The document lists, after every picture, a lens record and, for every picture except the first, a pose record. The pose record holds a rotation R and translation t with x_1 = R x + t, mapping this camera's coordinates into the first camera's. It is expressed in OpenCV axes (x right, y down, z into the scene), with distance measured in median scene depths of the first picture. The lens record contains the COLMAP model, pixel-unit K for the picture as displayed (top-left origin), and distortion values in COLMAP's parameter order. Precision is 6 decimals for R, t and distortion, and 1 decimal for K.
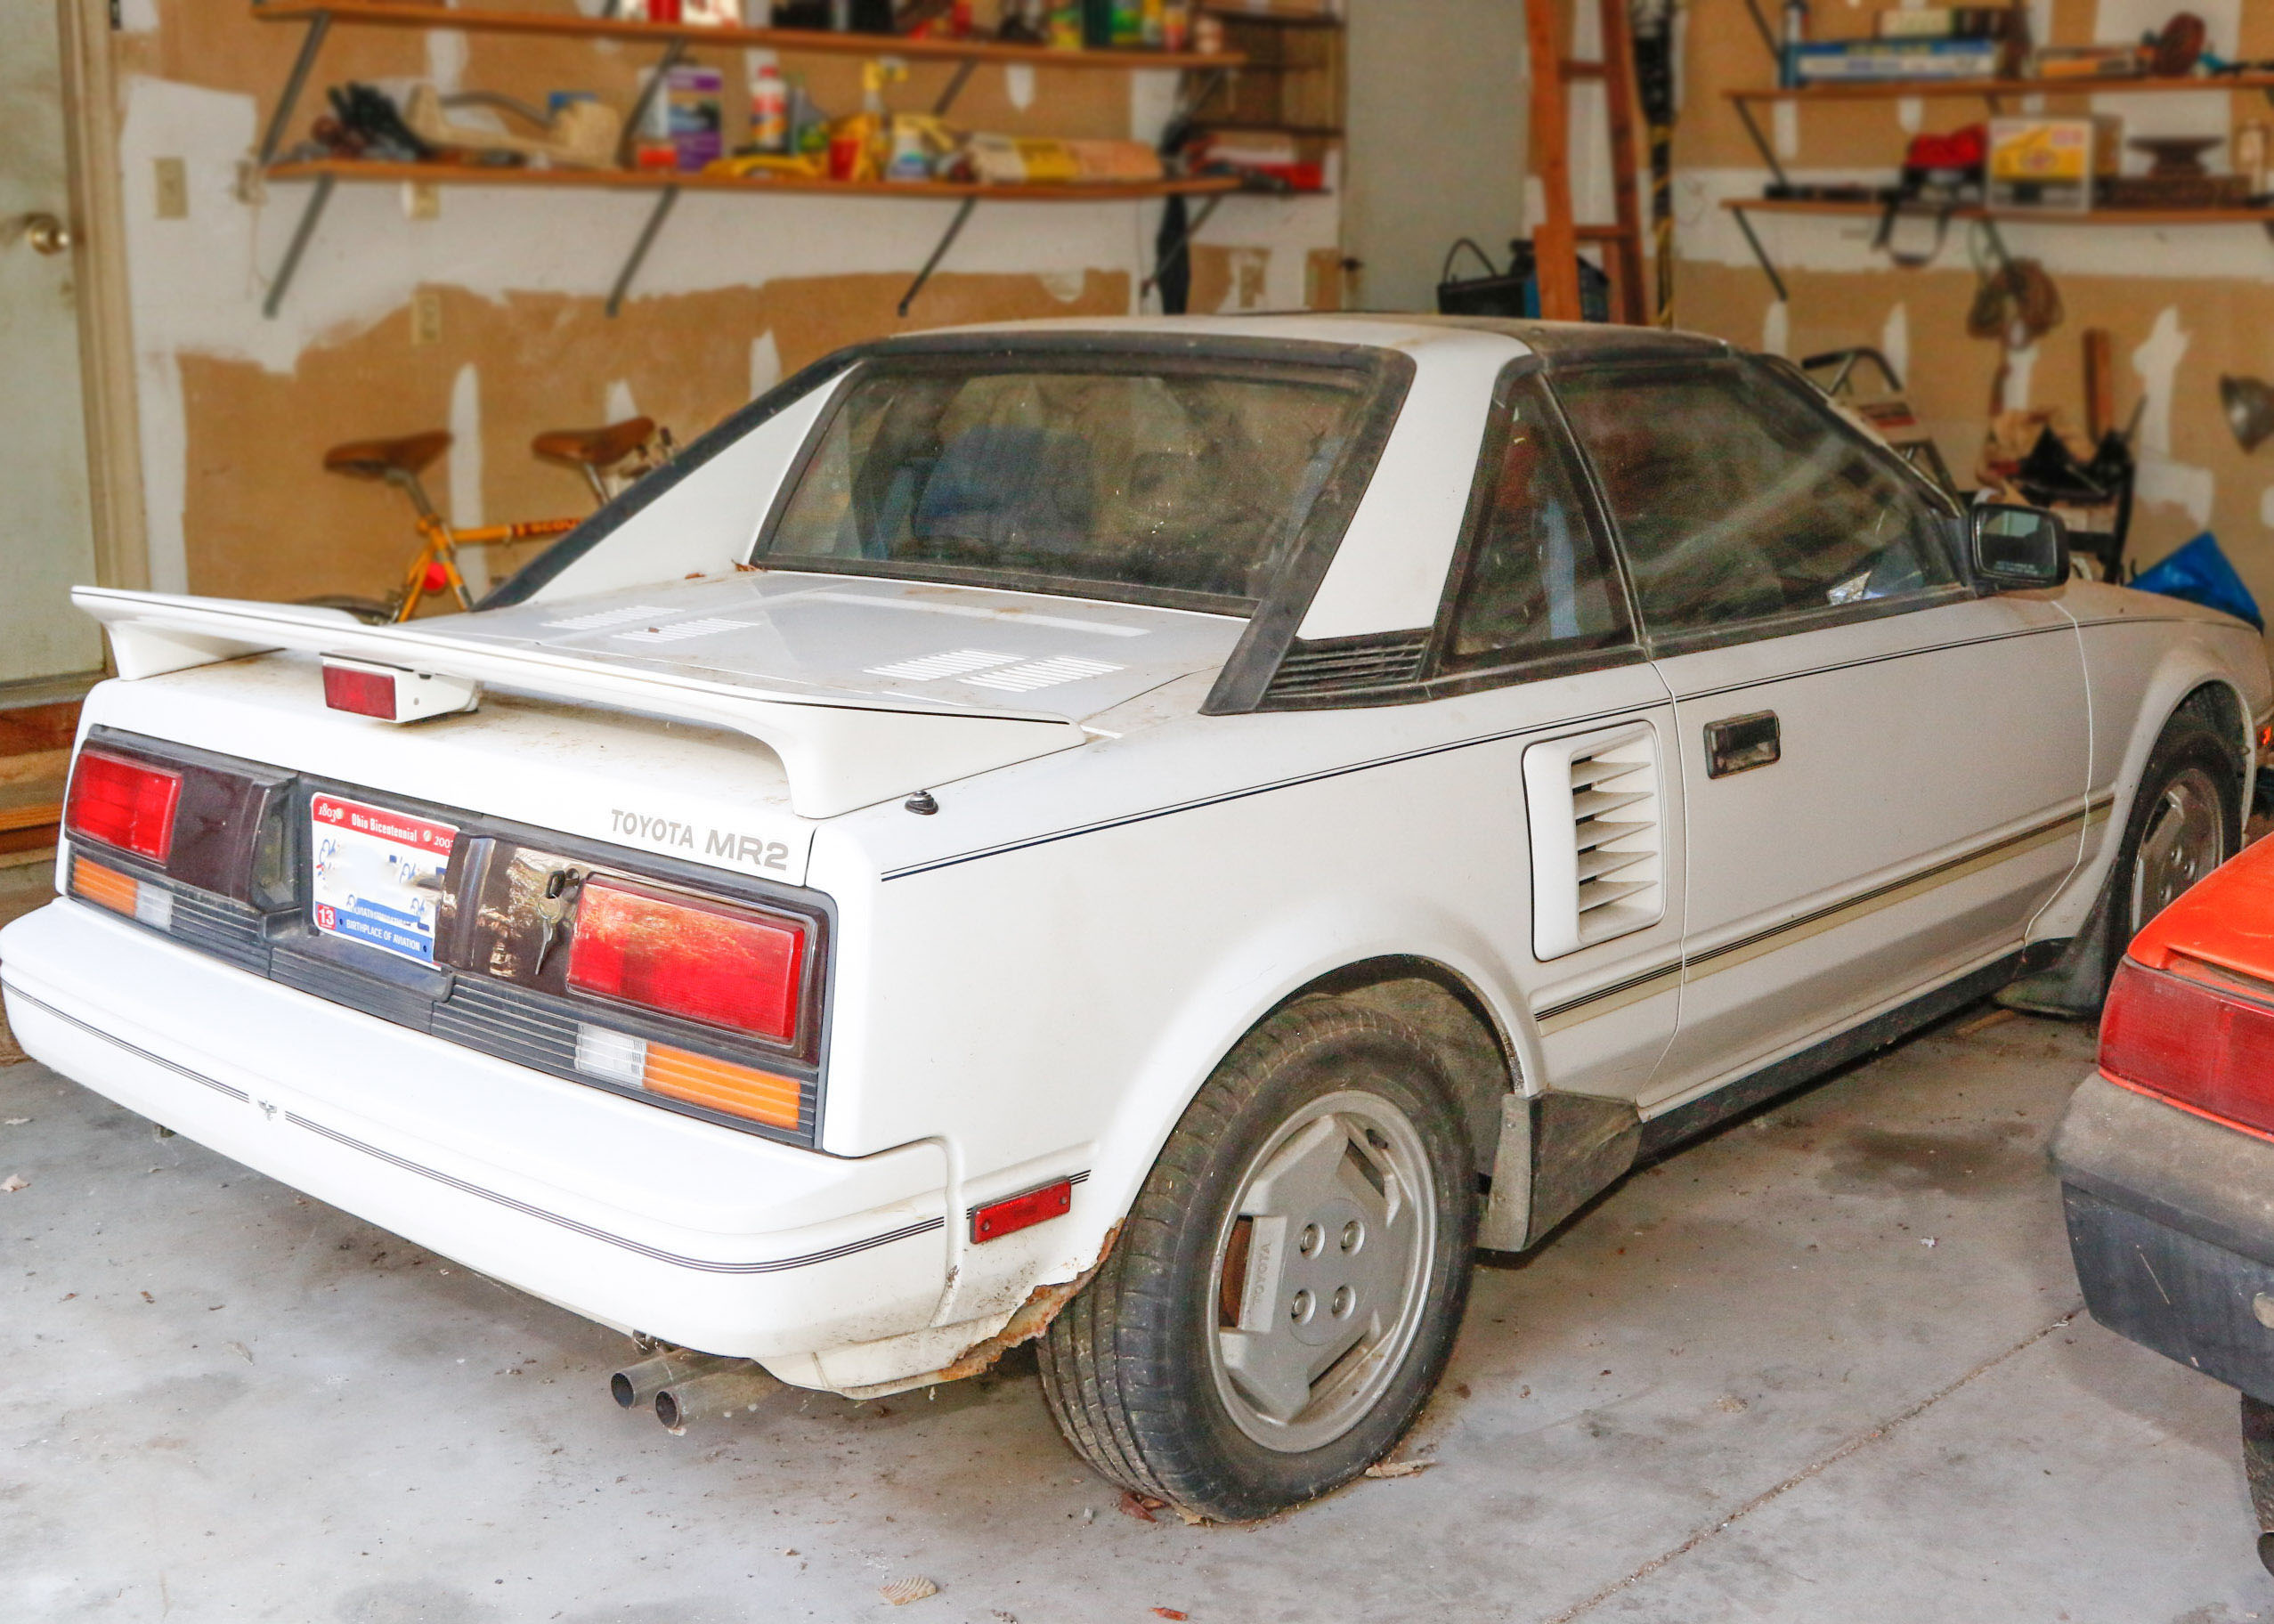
lens RADIAL K [[2737.3, 0, 1140.2], [0, 2737.3, 812.7], [0, 0, 1]] dist [-0.149597, 0.000000]
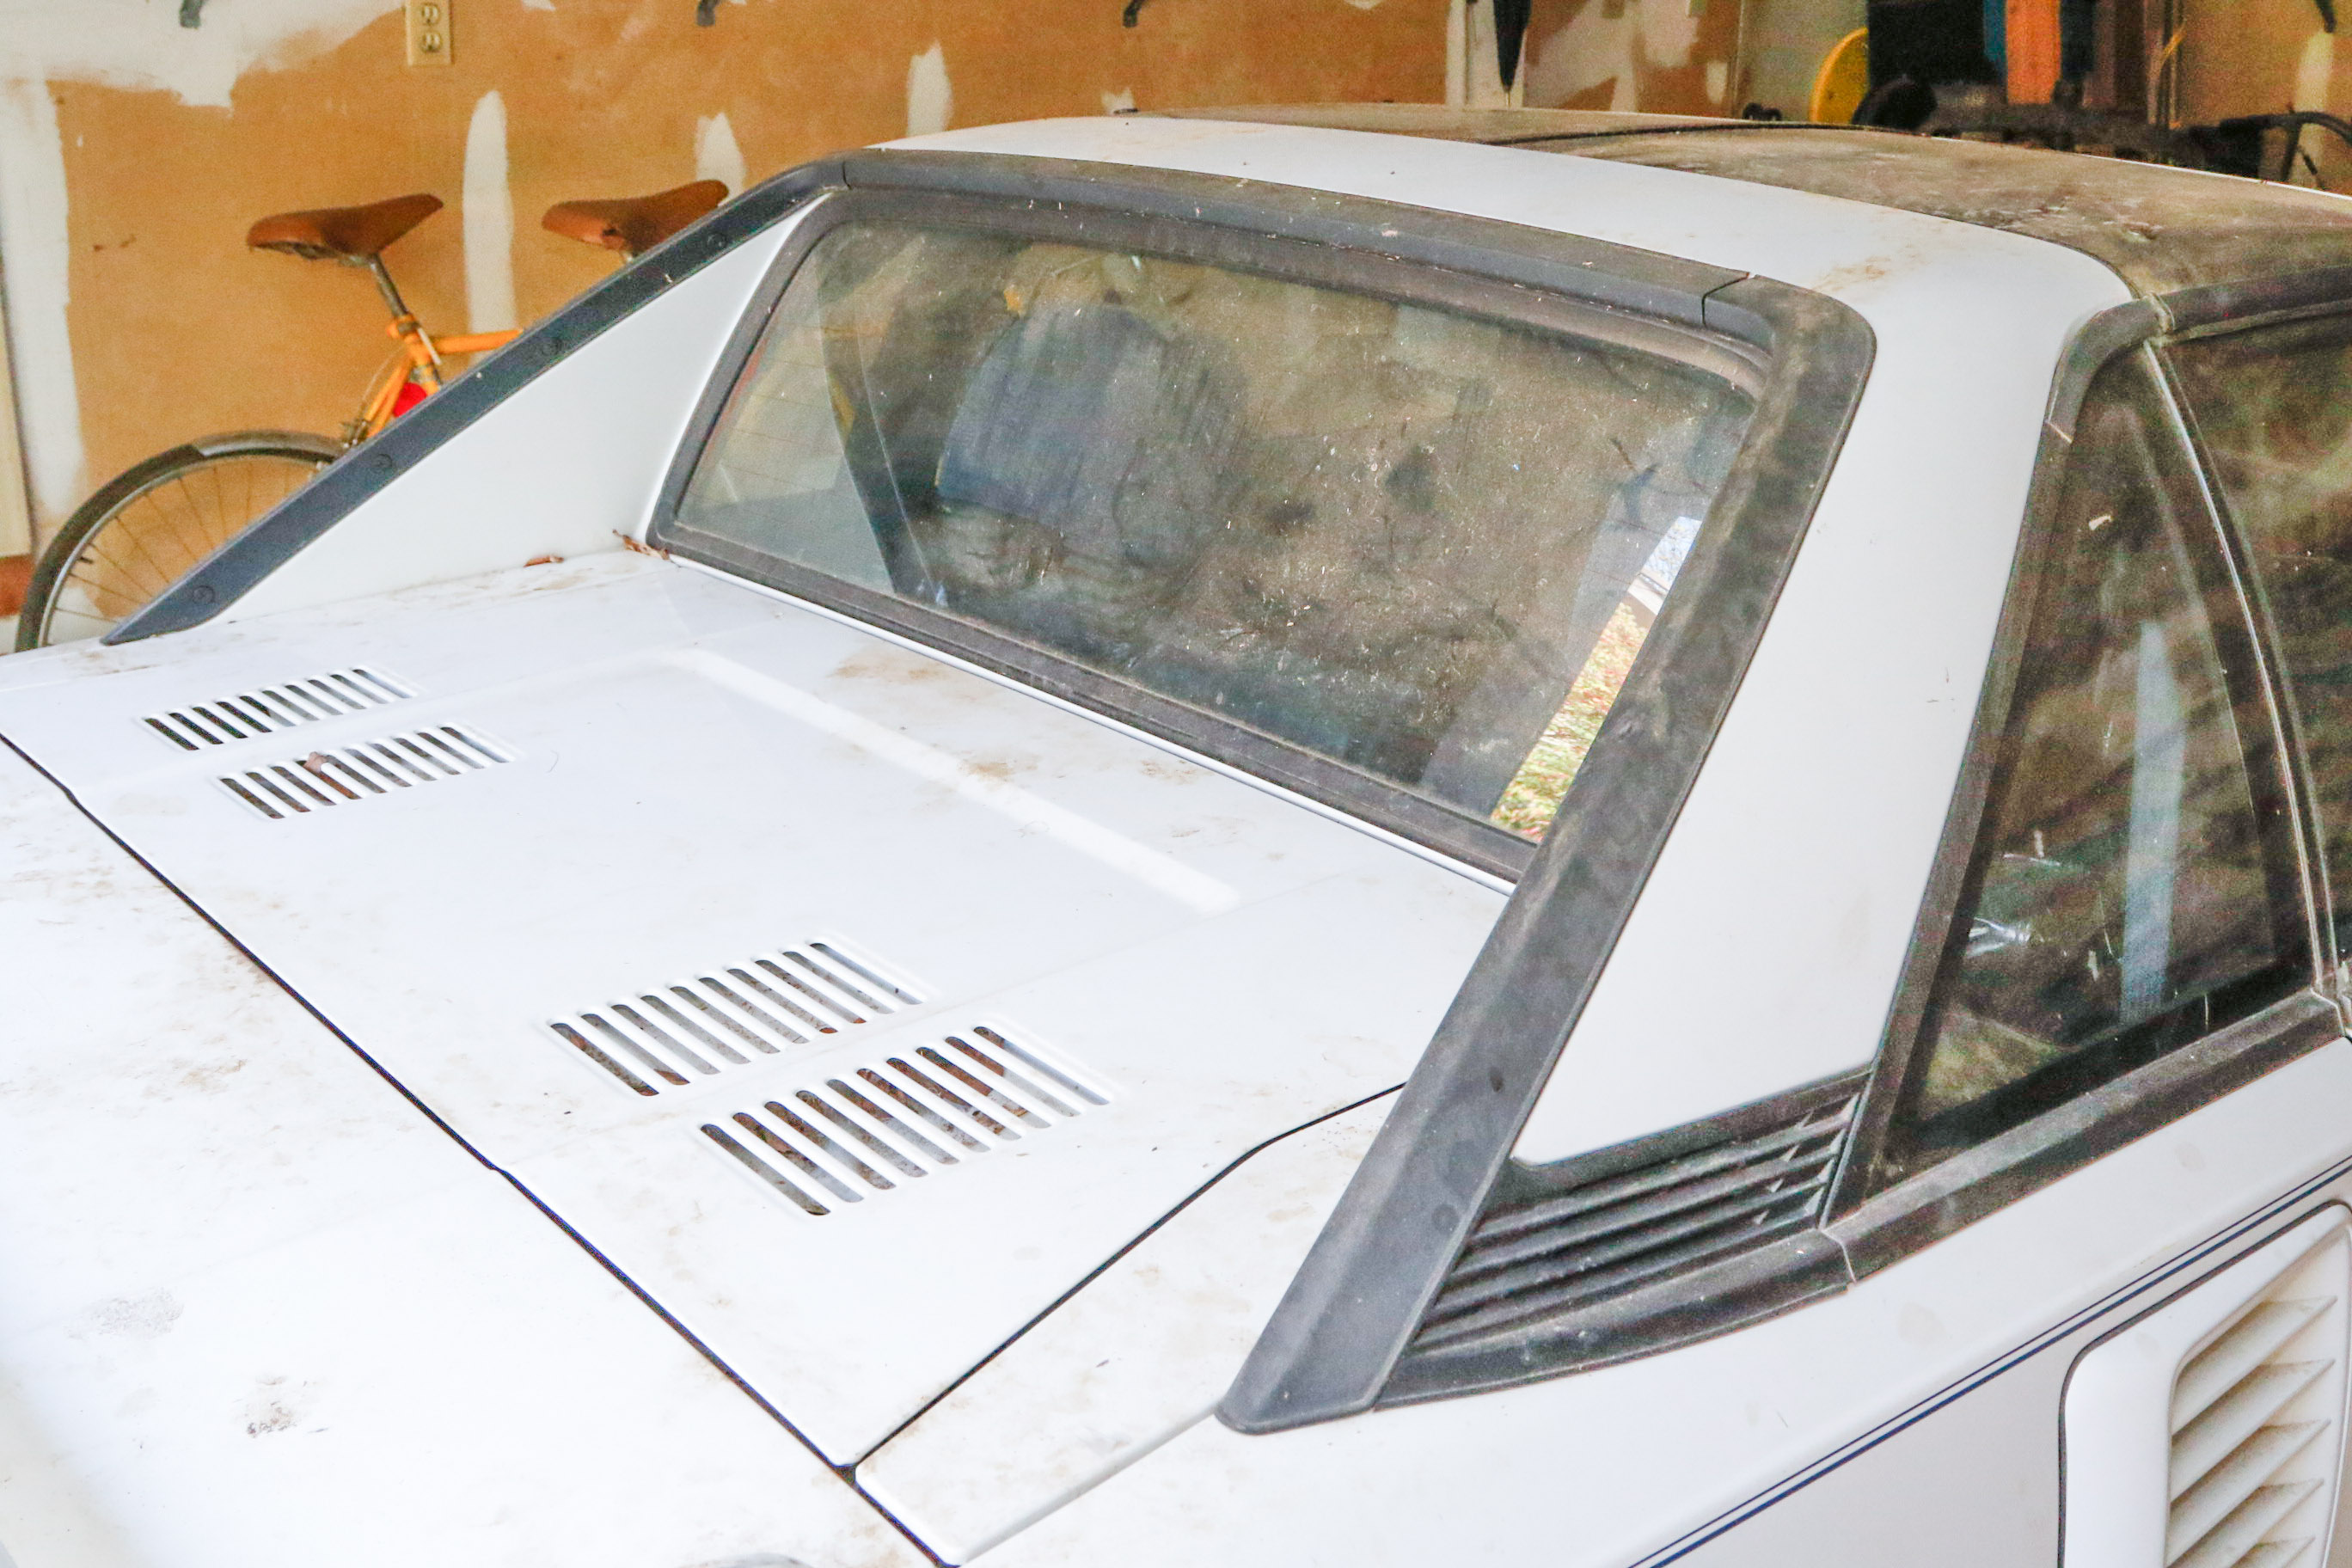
lens RADIAL K [[2576.0, 0, 1173.7], [0, 2576.0, 790.3], [0, 0, 1]] dist [-0.113621, 0.000000]
pose [[0.990160, 0.063258, -0.124827, 0.038609], [-0.045679, 0.989241, 0.138982, -0.121119], [0.132276, -0.131912, 0.982396, 0.485658]]
